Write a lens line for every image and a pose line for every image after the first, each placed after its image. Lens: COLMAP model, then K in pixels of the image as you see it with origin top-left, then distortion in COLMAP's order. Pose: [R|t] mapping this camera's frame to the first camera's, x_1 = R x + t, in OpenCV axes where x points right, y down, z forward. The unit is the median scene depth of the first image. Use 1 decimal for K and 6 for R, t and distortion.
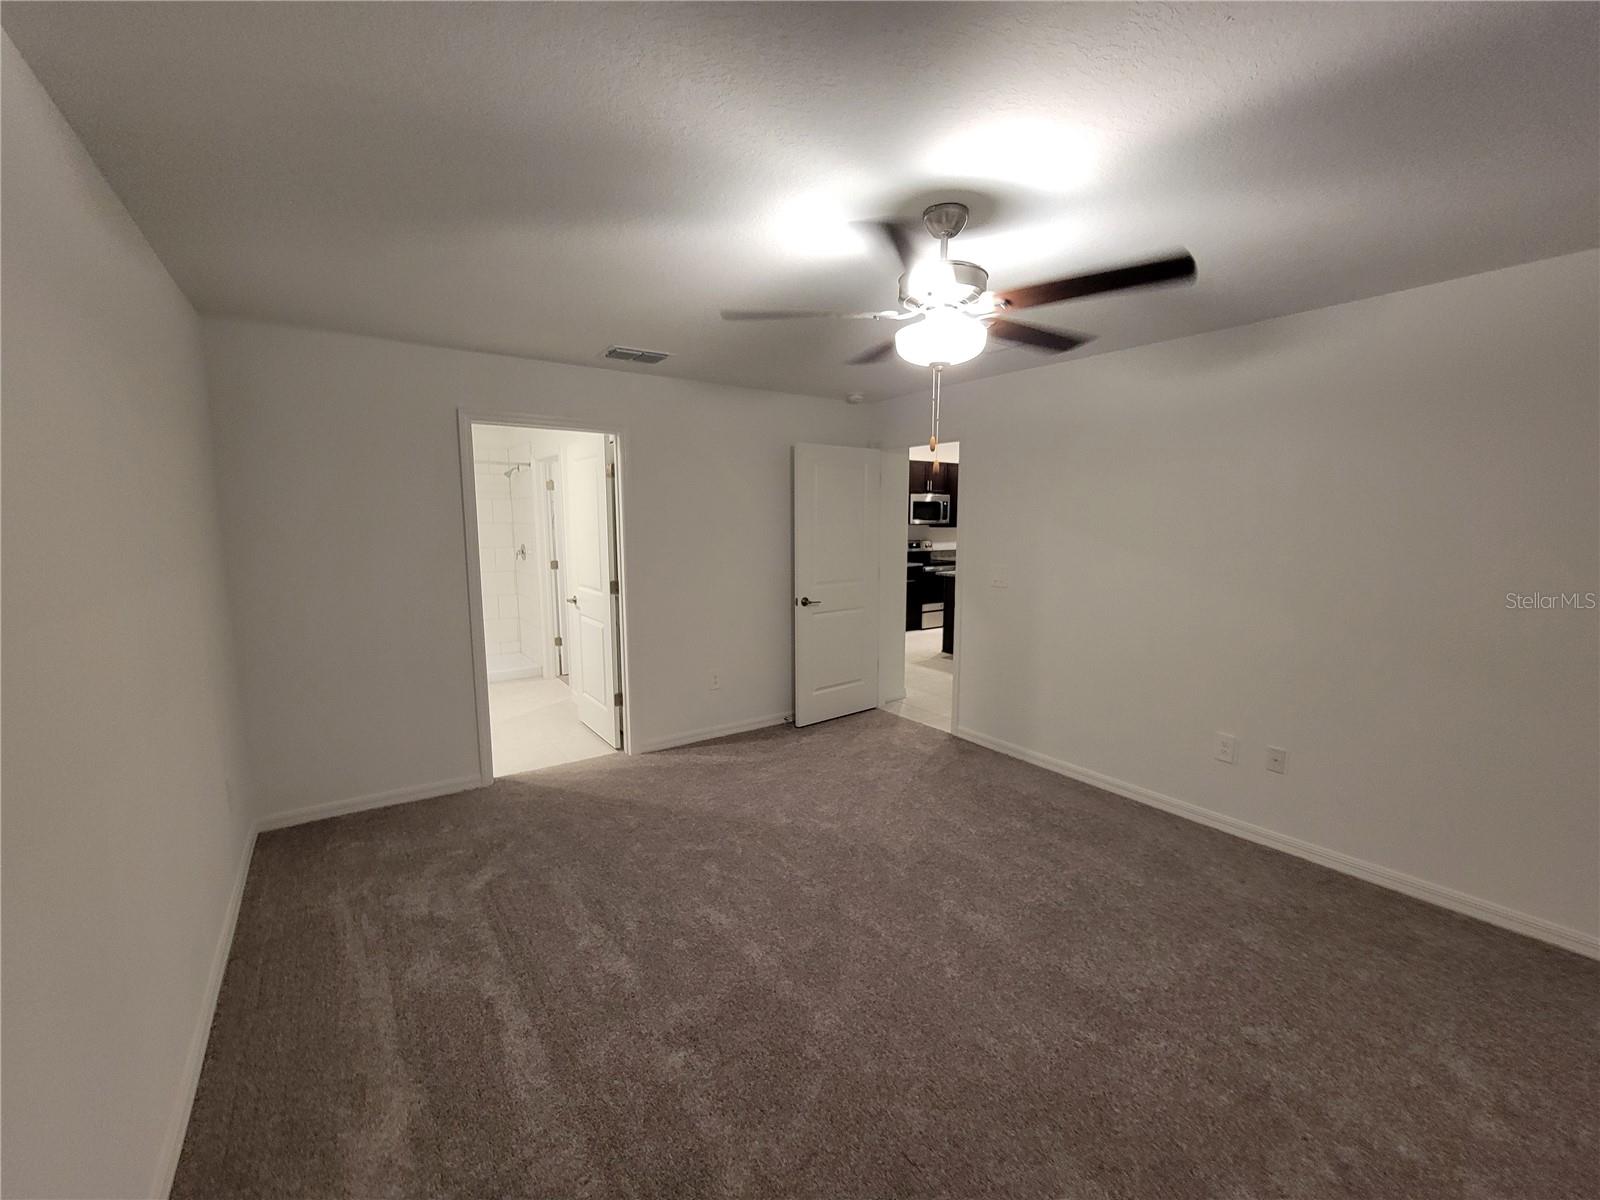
lens RADIAL K [[661.4, 0, 800.0], [0, 661.4, 600.0], [0, 0, 1]] dist [0.000623, -0.000024]
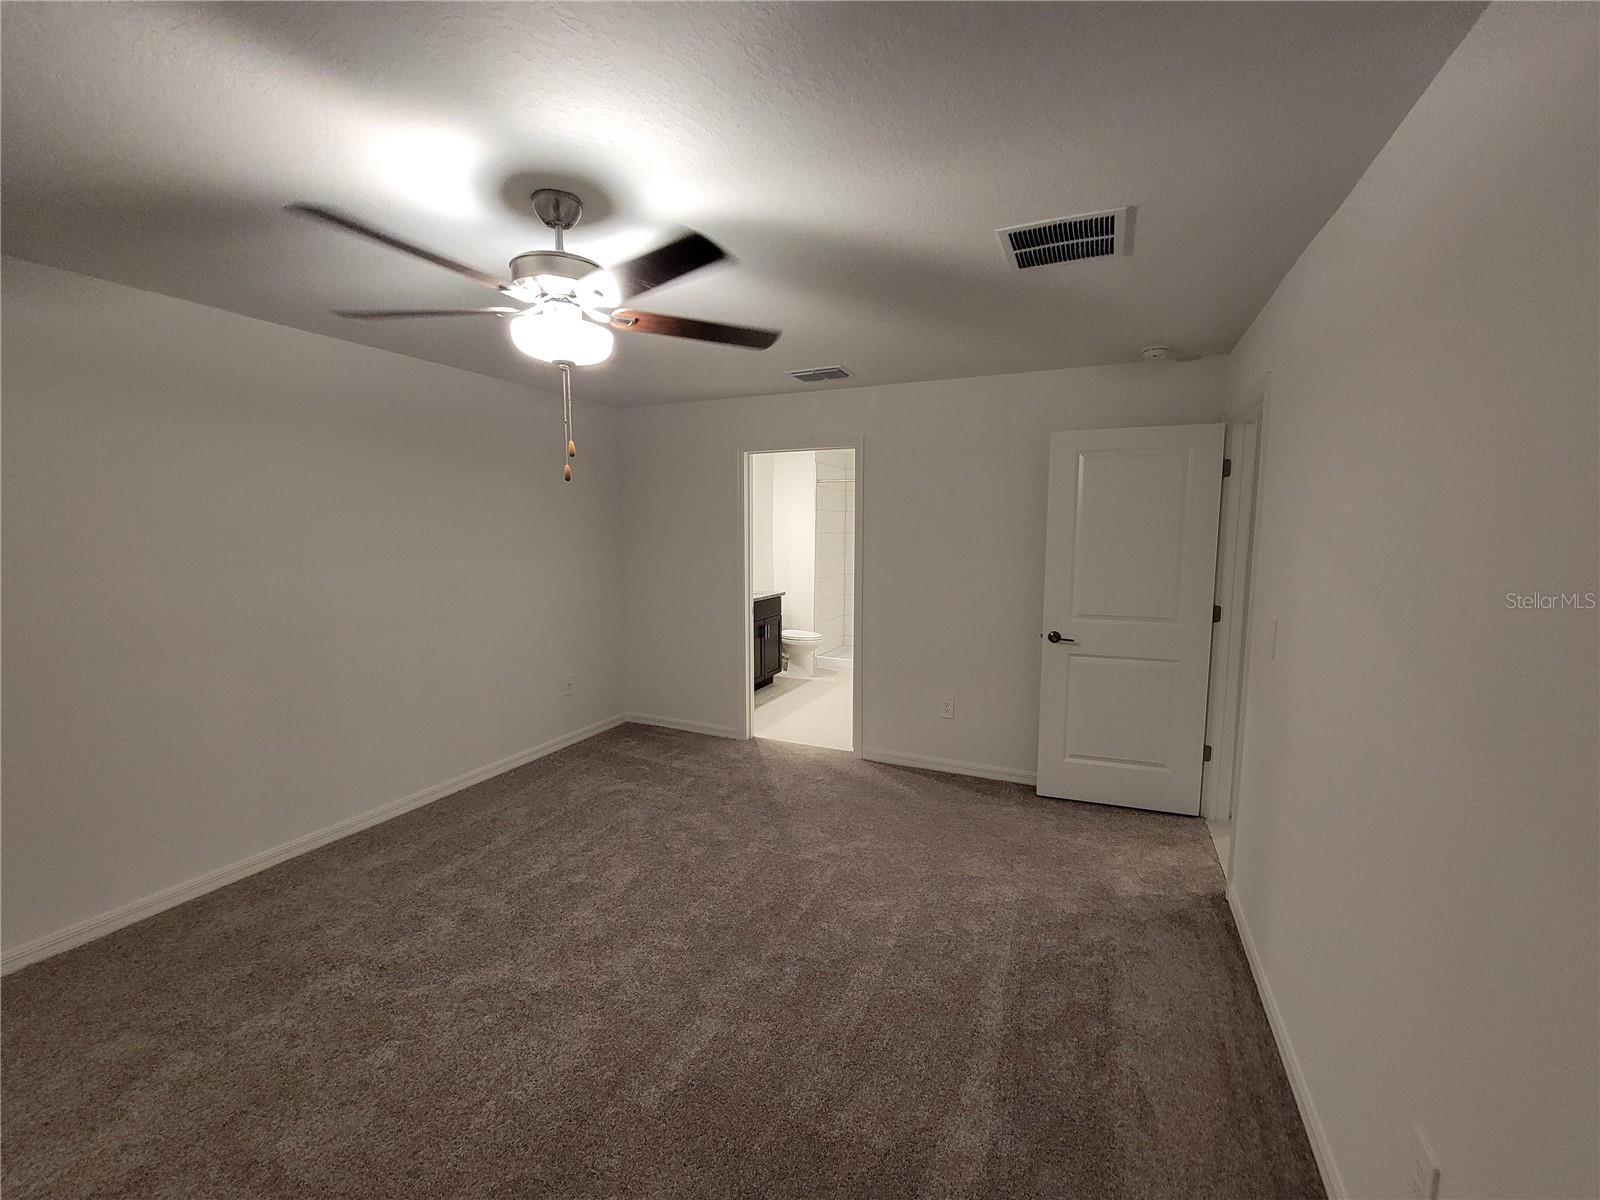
lens RADIAL K [[661.4, 0, 800.0], [0, 661.4, 600.0], [0, 0, 1]] dist [0.000623, -0.000024]
pose [[0.499488, 0.095087, -0.861087, 0.609785], [-0.106702, 0.993143, 0.047775, -0.053467], [0.859725, 0.068016, 0.506209, 0.415653]]
